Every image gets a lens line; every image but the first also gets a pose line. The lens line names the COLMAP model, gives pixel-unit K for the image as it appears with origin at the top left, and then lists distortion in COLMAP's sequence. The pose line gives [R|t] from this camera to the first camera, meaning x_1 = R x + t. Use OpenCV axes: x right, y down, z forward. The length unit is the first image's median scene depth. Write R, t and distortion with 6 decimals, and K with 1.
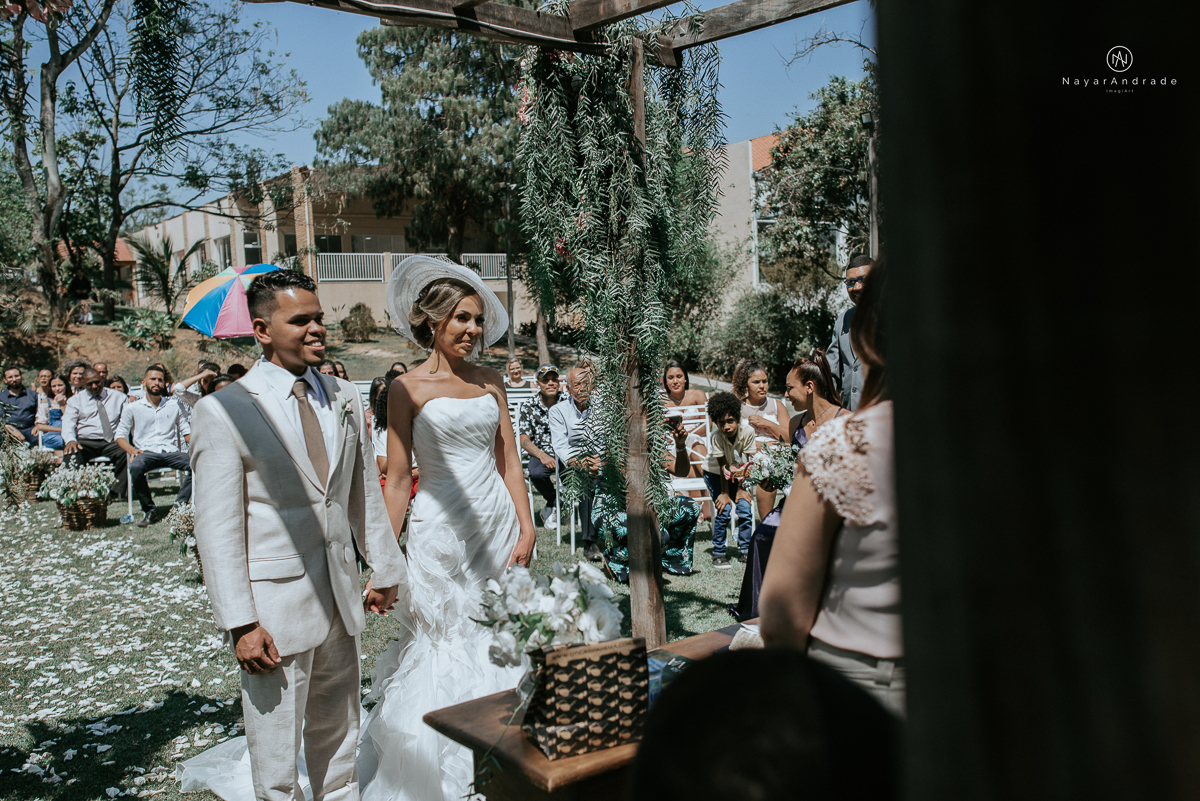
lens RADIAL K [[1158.0, 0, 602.0], [0, 1158.0, 393.0], [0, 0, 1]] dist [0.056082, 0.000000]
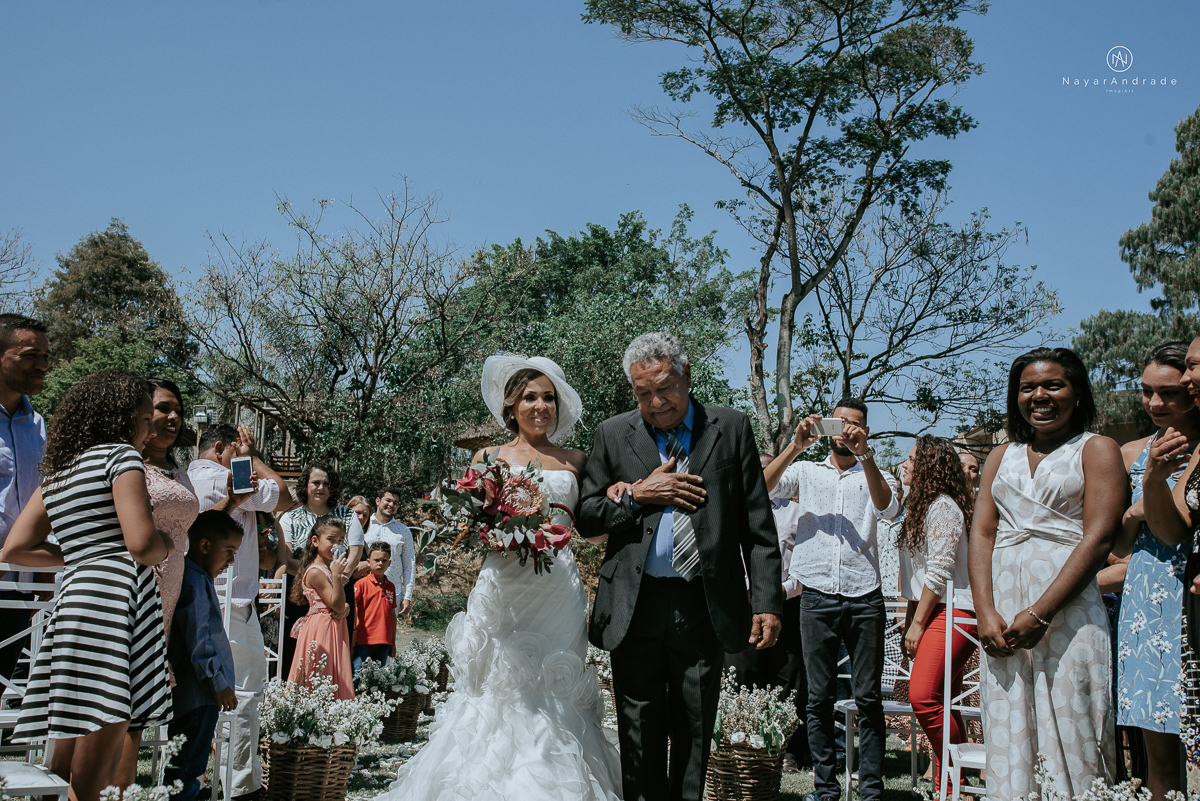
lens RADIAL K [[1156.2, 0, 597.4], [0, 1156.2, 399.9], [0, 0, 1]] dist [0.026407, 0.000000]
pose [[0.824590, -0.035412, -0.564621, -0.049428], [-0.091417, 0.976582, -0.194758, 0.011396], [0.558295, 0.212211, 0.802043, 0.130260]]
